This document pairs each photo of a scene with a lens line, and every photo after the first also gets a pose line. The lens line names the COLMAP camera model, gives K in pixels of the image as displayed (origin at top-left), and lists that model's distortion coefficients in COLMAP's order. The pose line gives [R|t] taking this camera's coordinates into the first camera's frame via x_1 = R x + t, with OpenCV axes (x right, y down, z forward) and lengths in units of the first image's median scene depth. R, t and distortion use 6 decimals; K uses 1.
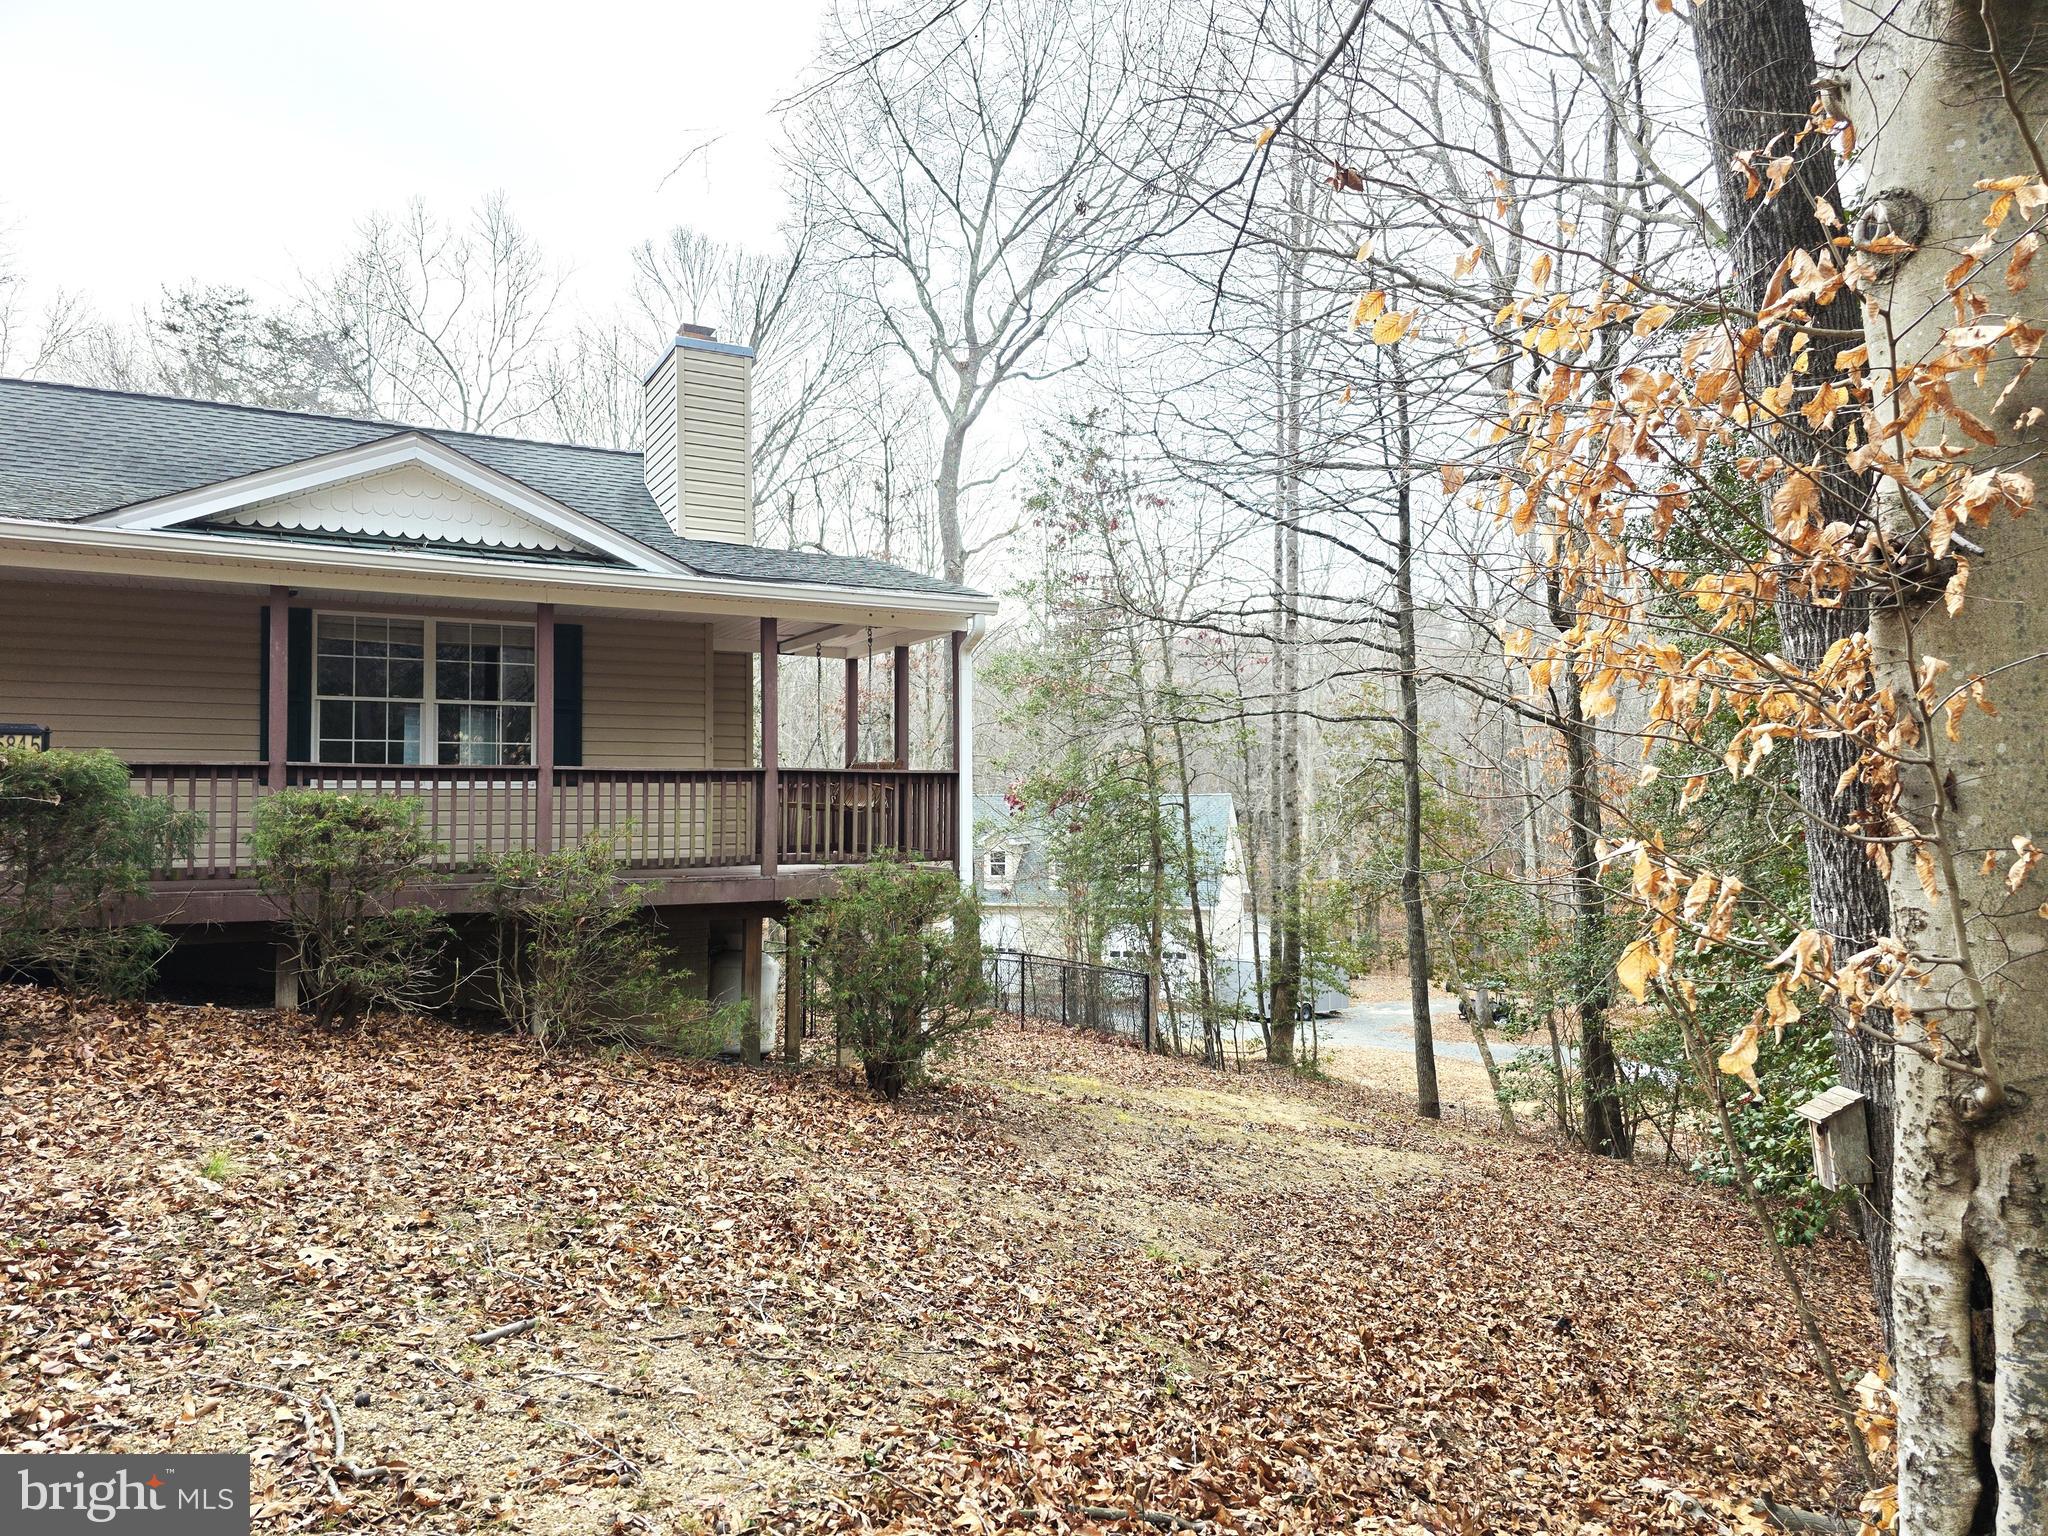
lens RADIAL K [[1378.6, 0, 1024.0], [0, 1378.6, 768.0], [0, 0, 1]] dist [0.061170, -0.053035]
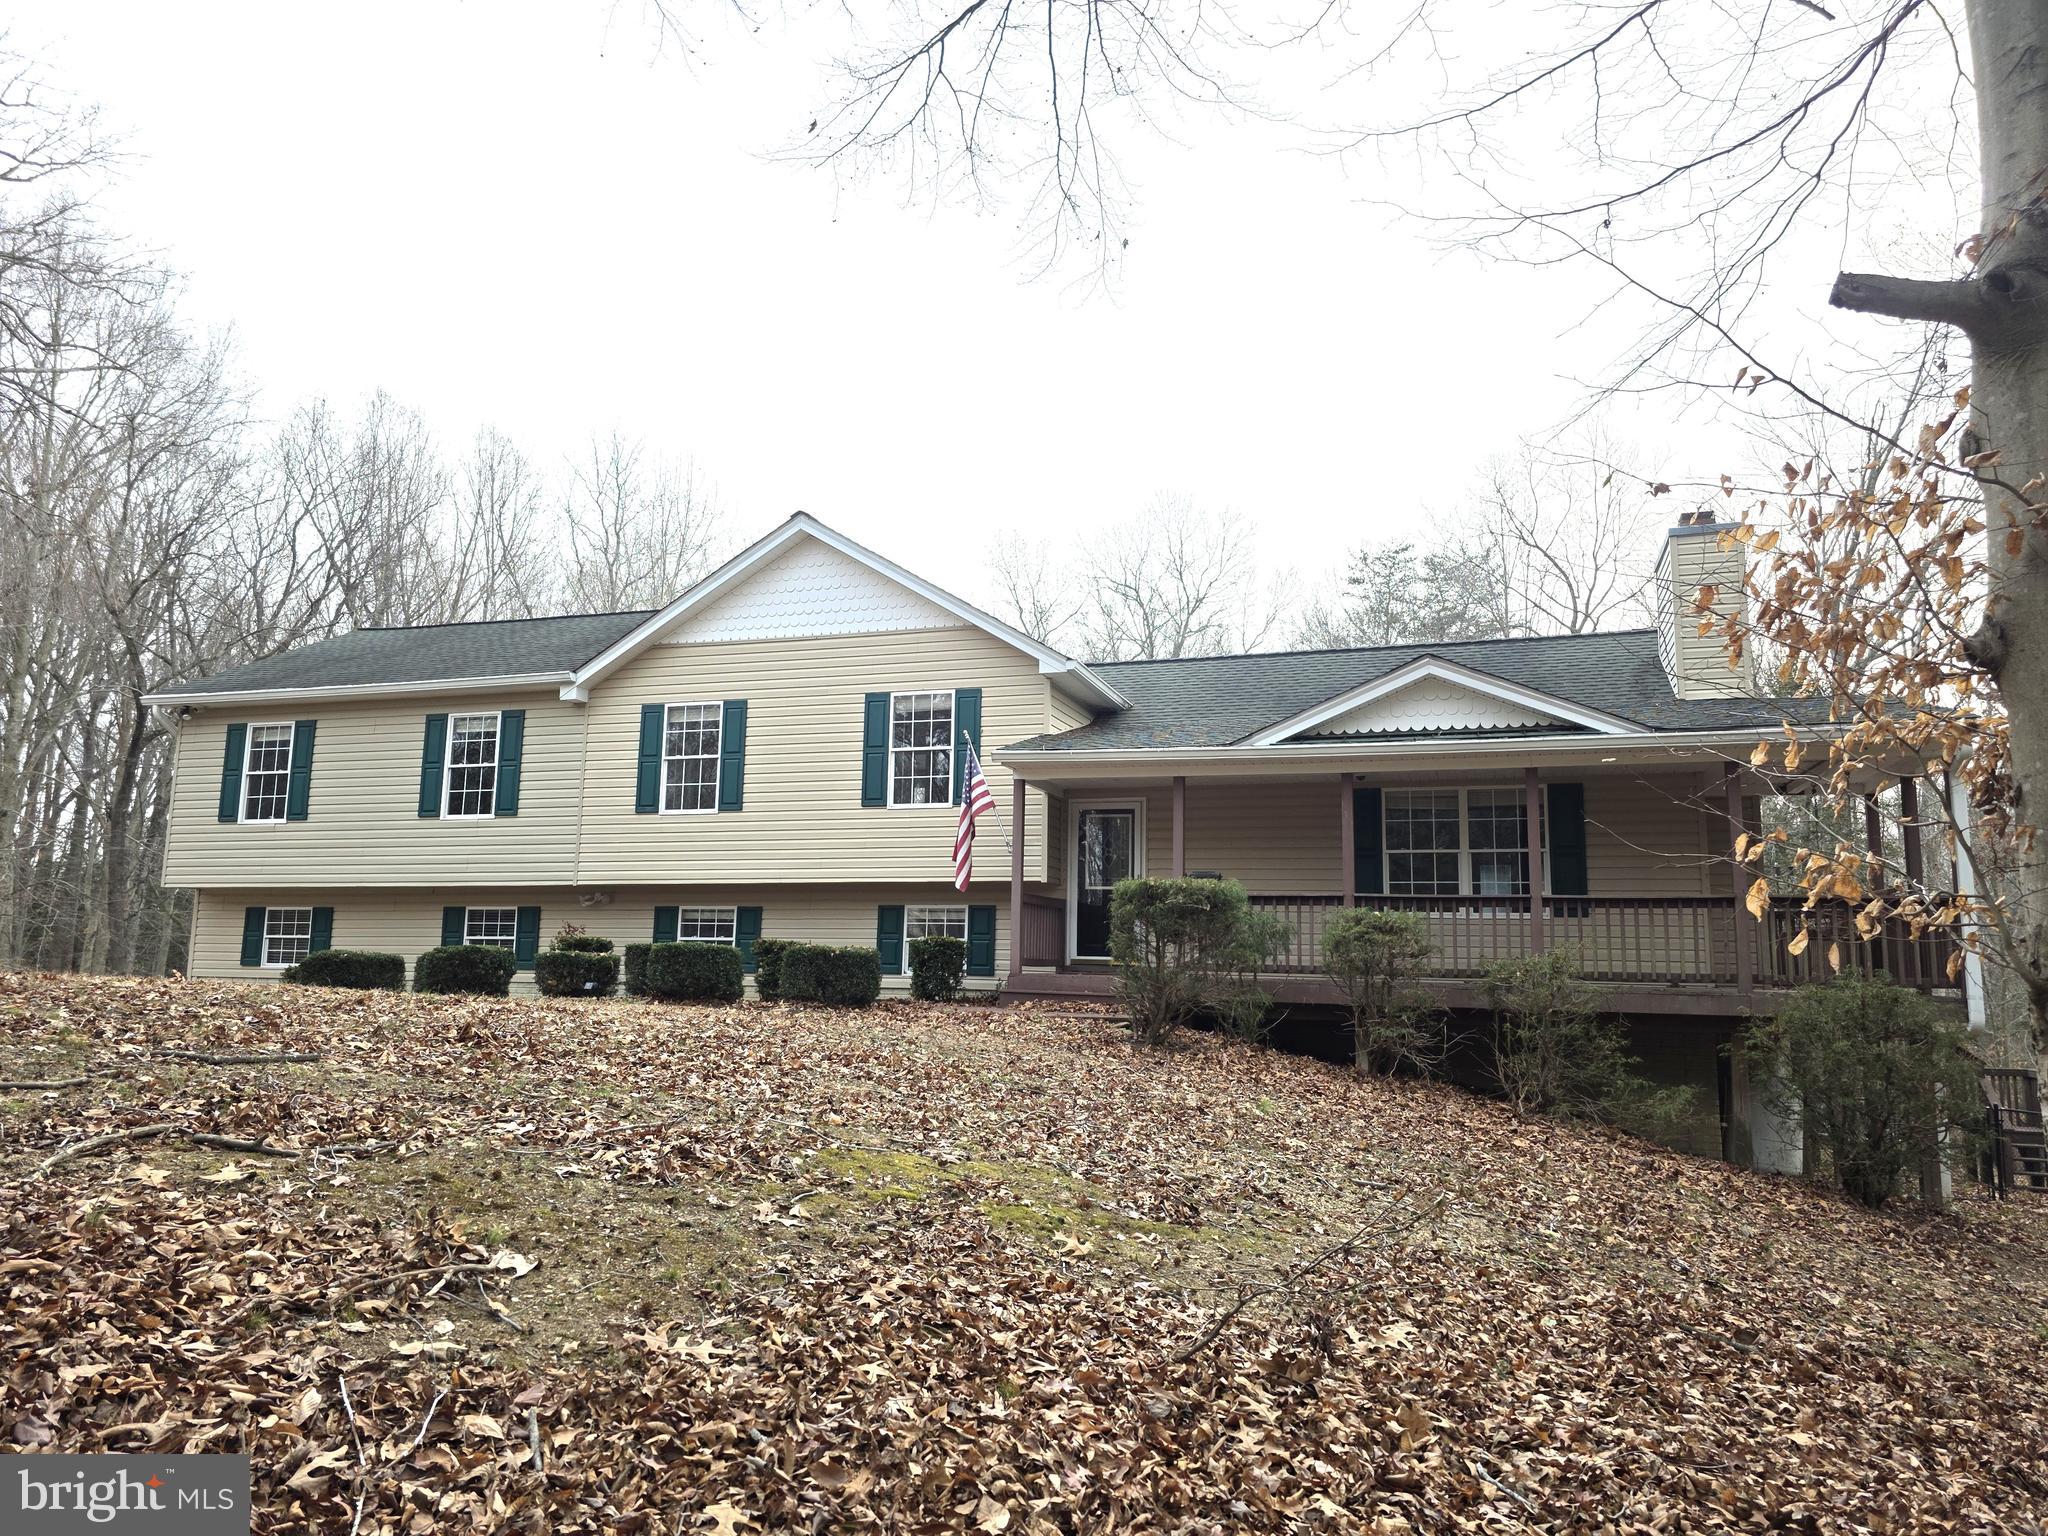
lens RADIAL K [[1984.6, 0, 1024.0], [0, 1984.6, 768.0], [0, 0, 1]] dist [0.001890, 0.000469]
pose [[0.685407, -0.095520, -0.721868, 0.678437], [0.000147, 0.991377, -0.131044, 0.125977], [0.728161, 0.089712, 0.679510, -0.607755]]
